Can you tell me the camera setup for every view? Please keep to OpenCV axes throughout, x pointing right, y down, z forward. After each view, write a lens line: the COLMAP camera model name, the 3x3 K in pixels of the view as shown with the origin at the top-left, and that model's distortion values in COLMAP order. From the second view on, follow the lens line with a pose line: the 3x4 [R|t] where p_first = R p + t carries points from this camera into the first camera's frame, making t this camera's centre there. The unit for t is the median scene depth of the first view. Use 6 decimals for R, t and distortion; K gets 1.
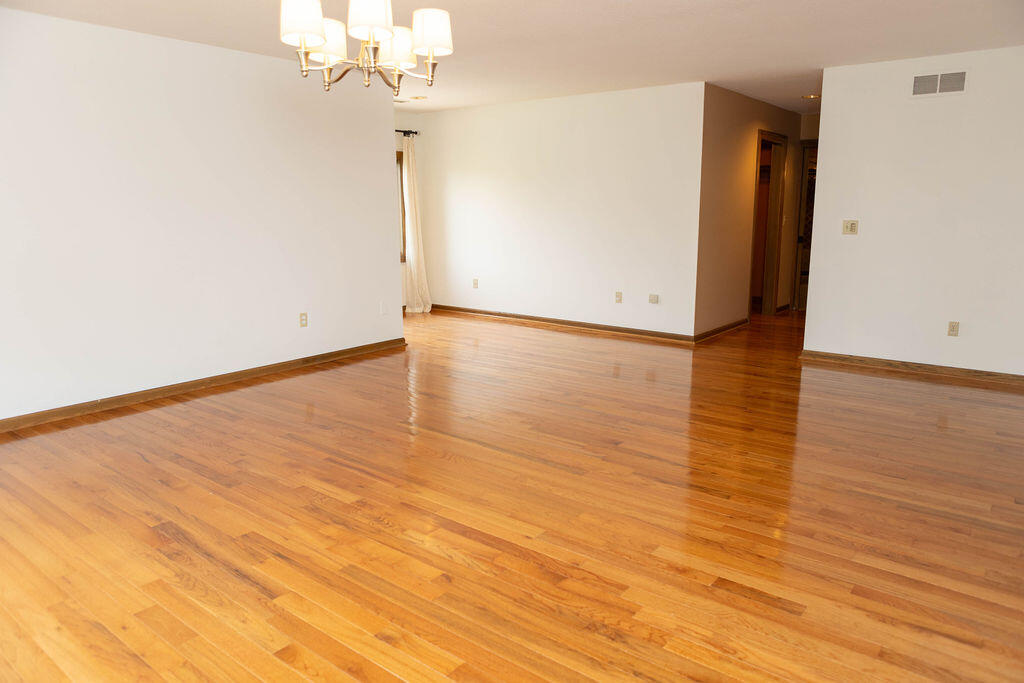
lens RADIAL K [[703.0, 0, 499.0], [0, 703.0, 339.2], [0, 0, 1]] dist [-0.008702, -0.004024]
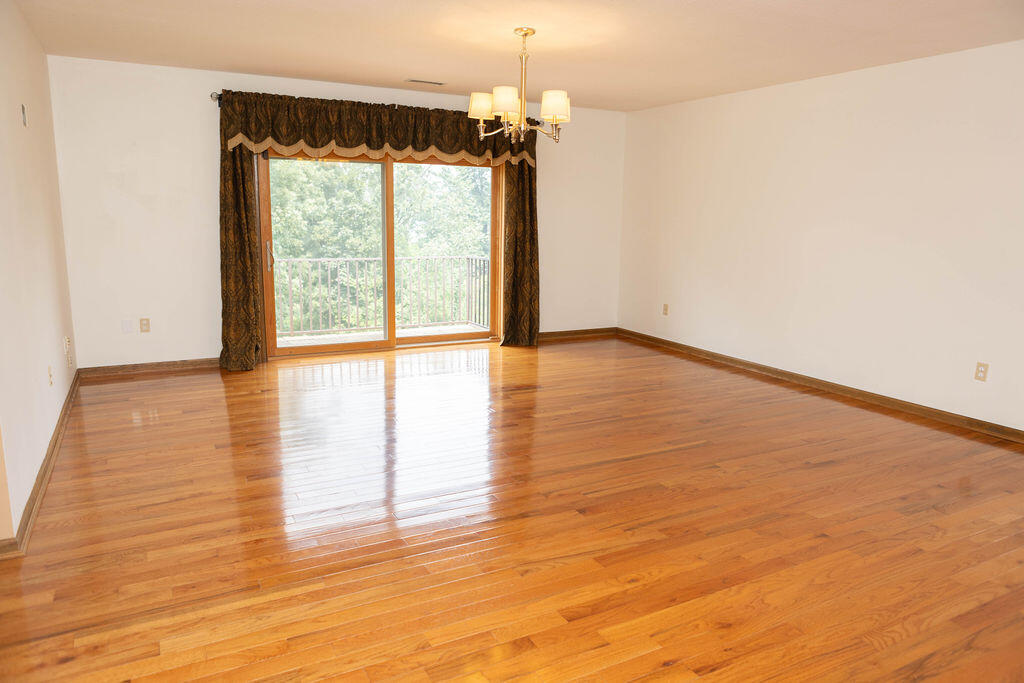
lens RADIAL K [[698.8, 0, 512.0], [0, 698.8, 341.5], [0, 0, 1]] dist [-0.002158, -0.000757]
pose [[-0.401658, 0.160045, -0.901696, 1.059924], [-0.188392, 0.949112, 0.252379, -0.267058], [0.896203, 0.271243, -0.351067, 1.370166]]
